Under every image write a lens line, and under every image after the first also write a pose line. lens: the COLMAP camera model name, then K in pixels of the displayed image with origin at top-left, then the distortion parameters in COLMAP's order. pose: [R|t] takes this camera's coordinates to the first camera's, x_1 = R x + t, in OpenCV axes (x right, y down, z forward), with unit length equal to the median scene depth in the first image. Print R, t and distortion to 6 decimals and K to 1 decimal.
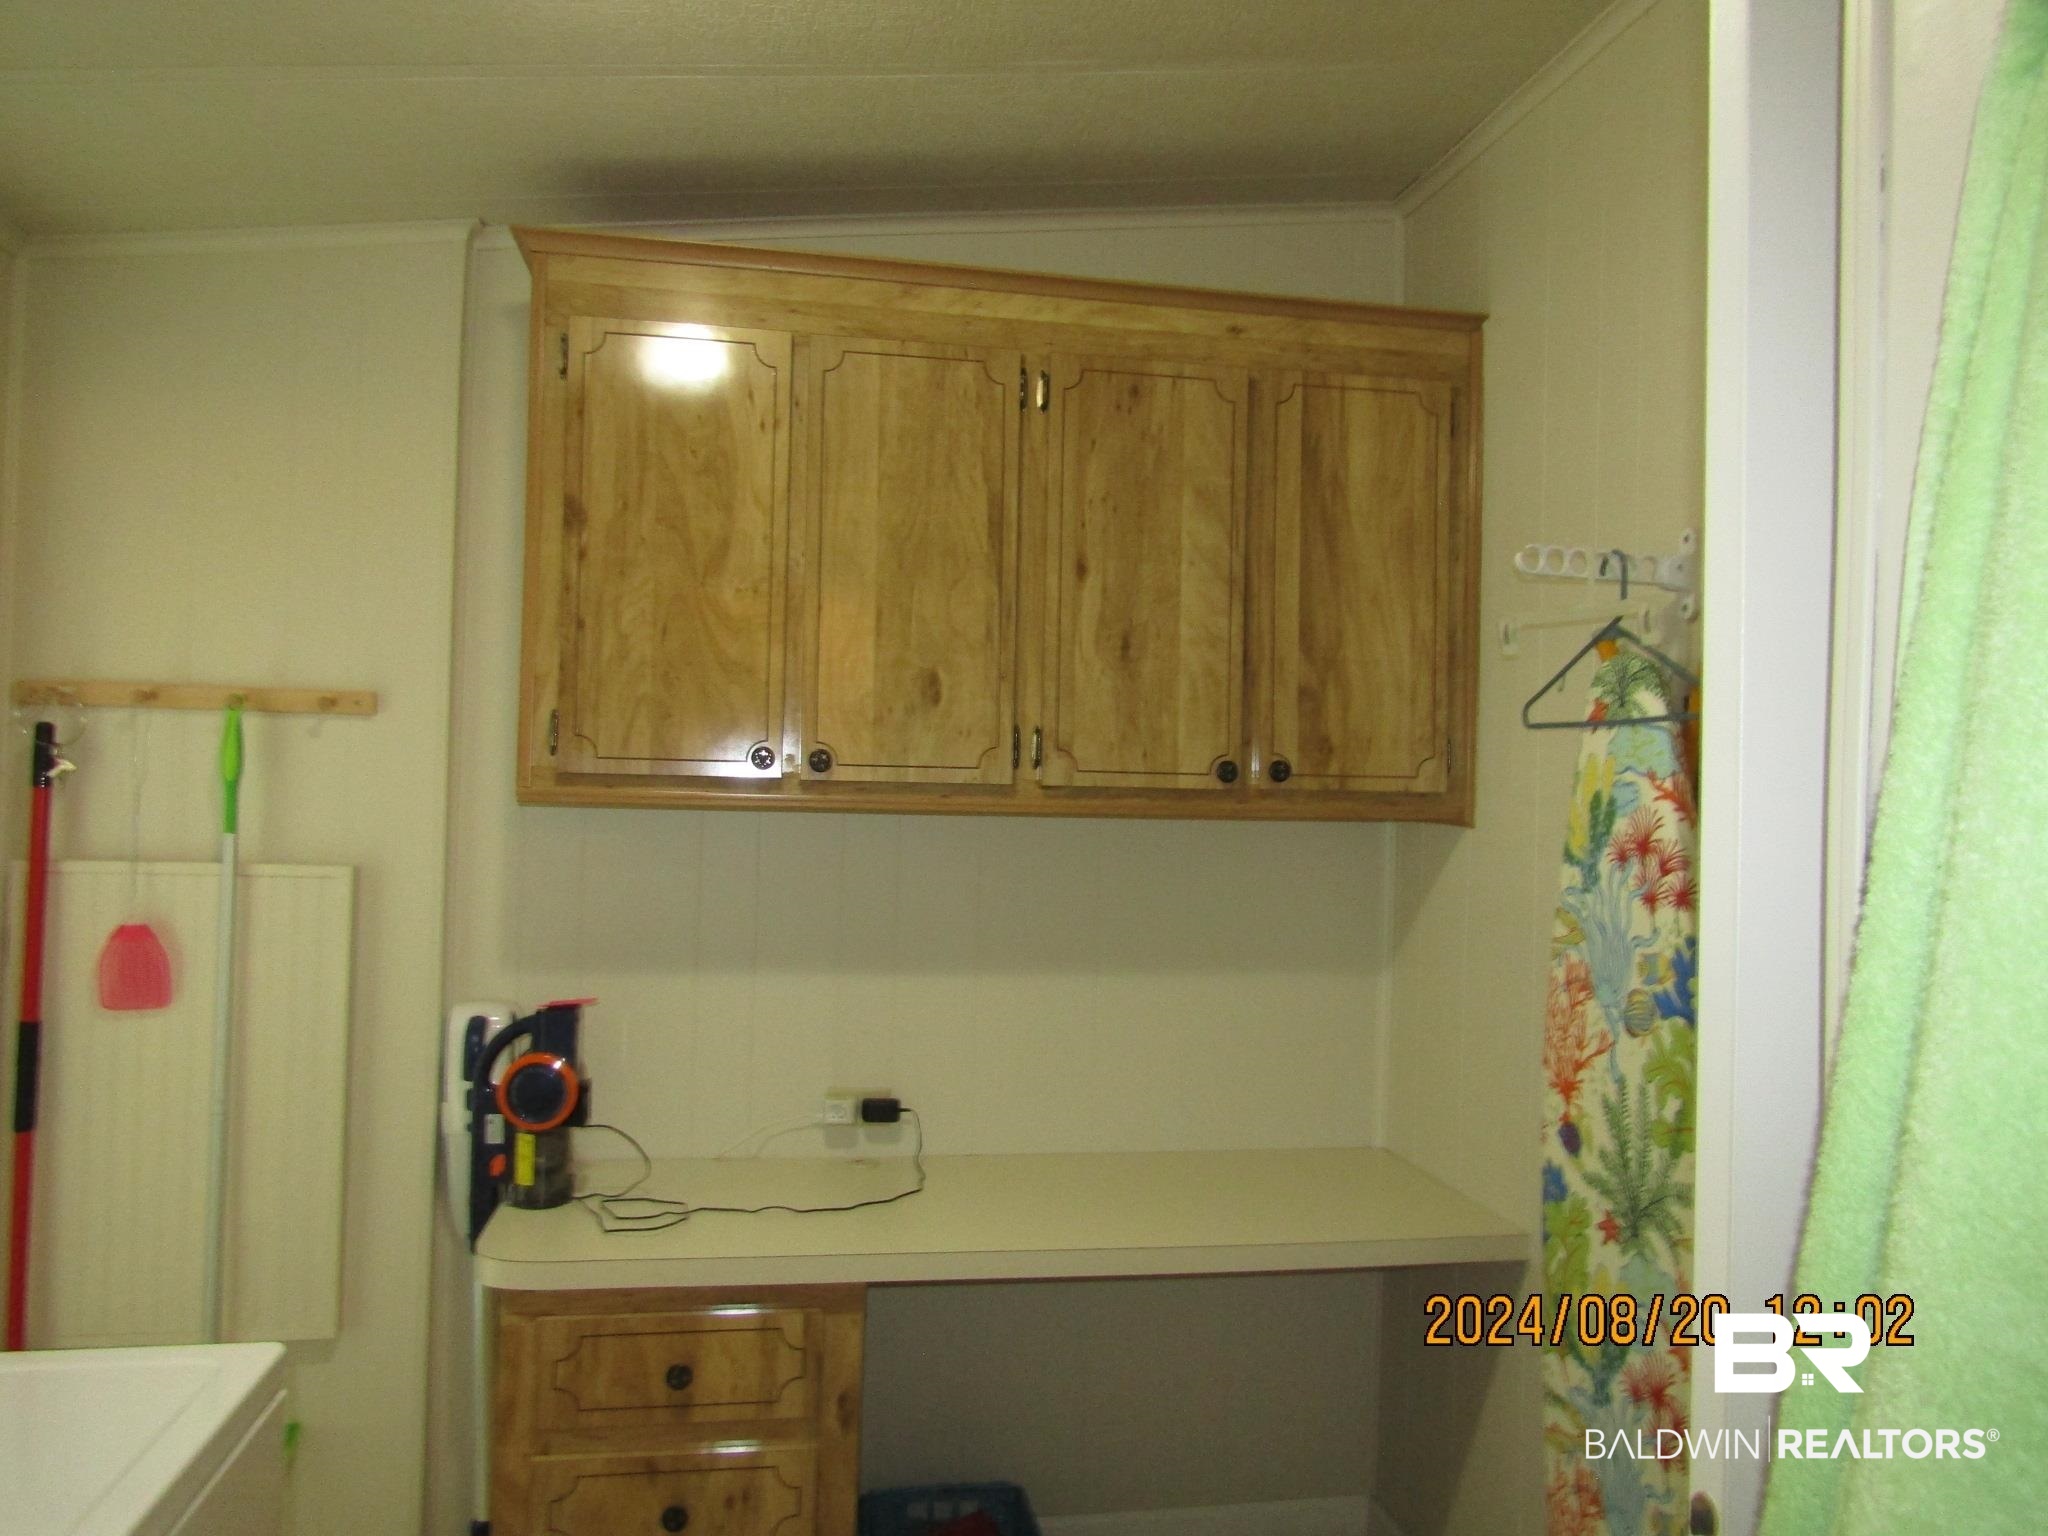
lens RADIAL K [[1460.5, 0, 1028.6], [0, 1460.5, 763.5], [0, 0, 1]] dist [-0.006270, -0.003140]
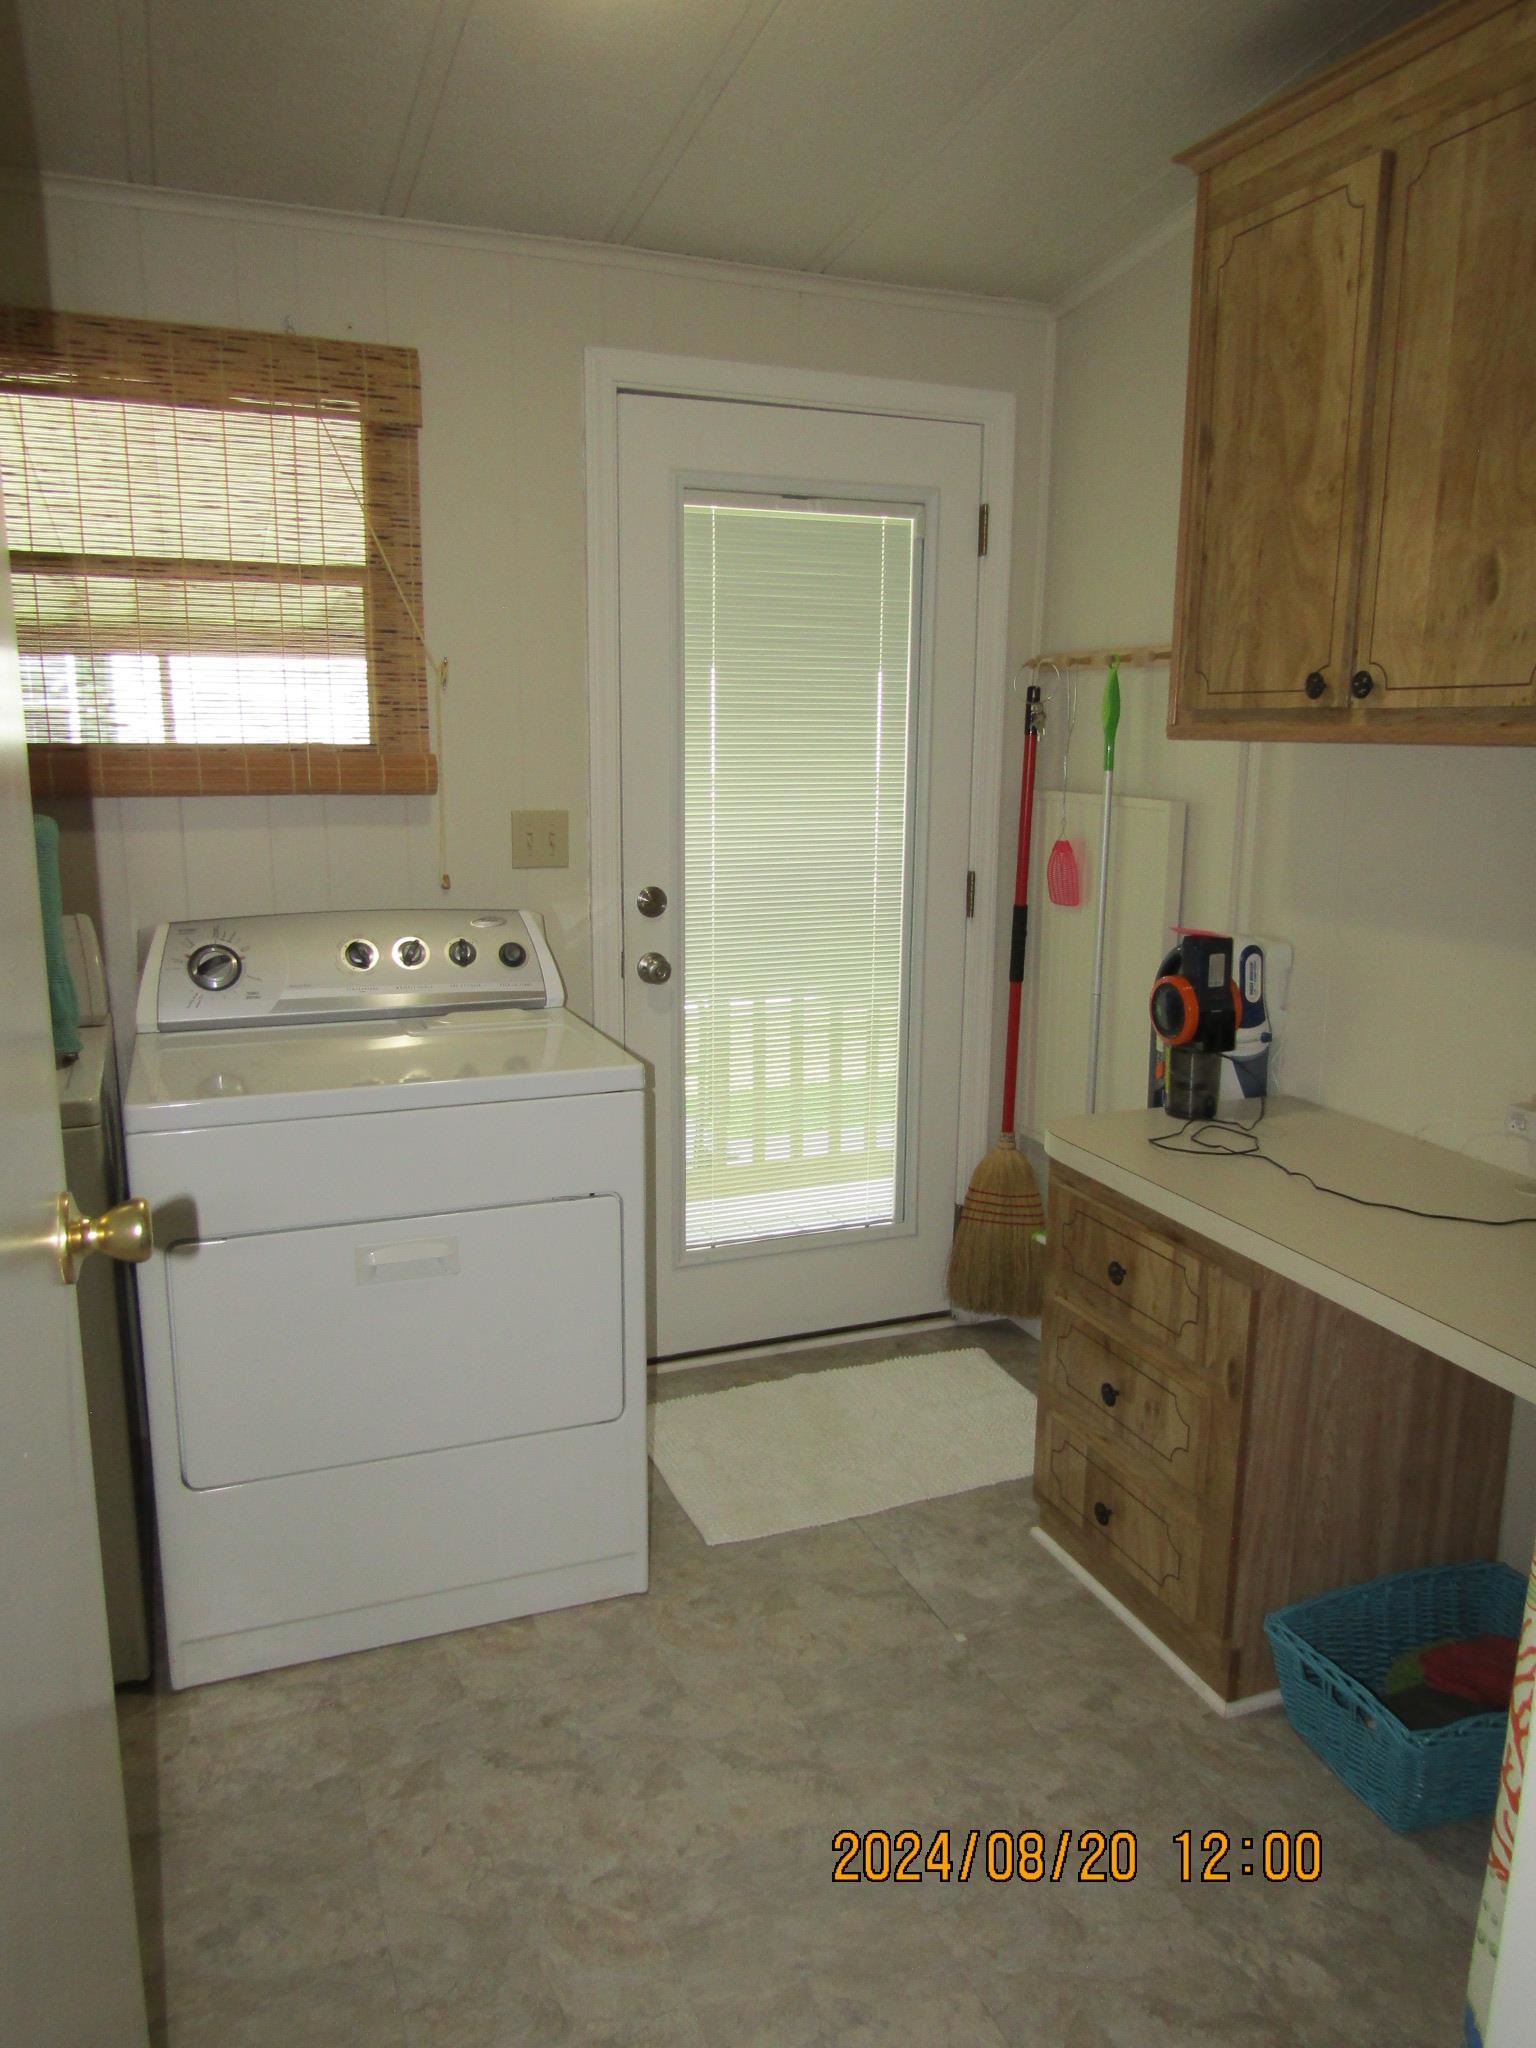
lens RADIAL K [[1490.7, 0, 774.6], [0, 1490.7, 1023.3], [0, 0, 1]] dist [-0.002297, 0.004708]
pose [[0.190218, 0.167923, -0.967274, 0.678554], [0.018917, 0.984453, 0.174625, 0.034477], [0.981560, -0.051515, 0.184084, 0.499016]]
